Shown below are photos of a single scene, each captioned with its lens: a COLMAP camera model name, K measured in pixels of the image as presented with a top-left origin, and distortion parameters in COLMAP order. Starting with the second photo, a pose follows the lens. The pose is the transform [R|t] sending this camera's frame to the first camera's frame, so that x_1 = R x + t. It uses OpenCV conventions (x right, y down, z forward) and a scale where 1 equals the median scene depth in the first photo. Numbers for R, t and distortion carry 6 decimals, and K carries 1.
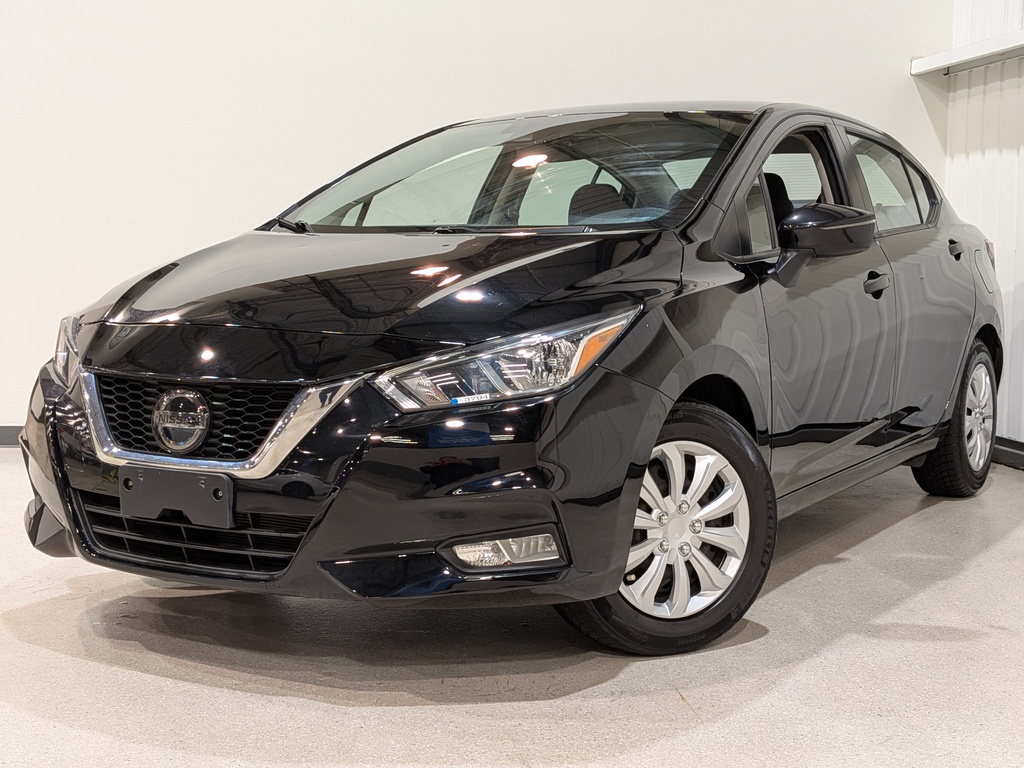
lens RADIAL K [[1513.5, 0, 512.8], [0, 1513.5, 384.1], [0, 0, 1]] dist [0.070164, 0.000000]
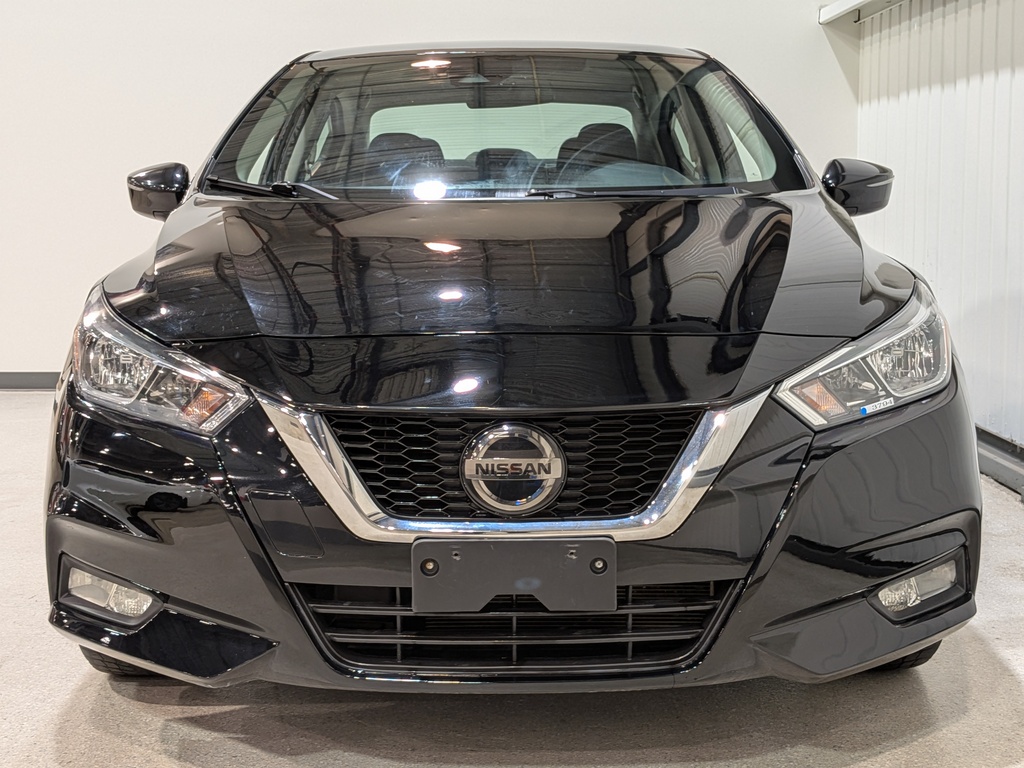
lens RADIAL K [[1513.5, 0, 511.9], [0, 1513.5, 383.4], [0, 0, 1]] dist [0.070164, 0.000000]
pose [[0.852565, -0.079137, 0.516594, -0.587812], [0.058659, 0.996713, 0.055878, -0.056692], [-0.519318, -0.017336, 0.854405, 0.396755]]
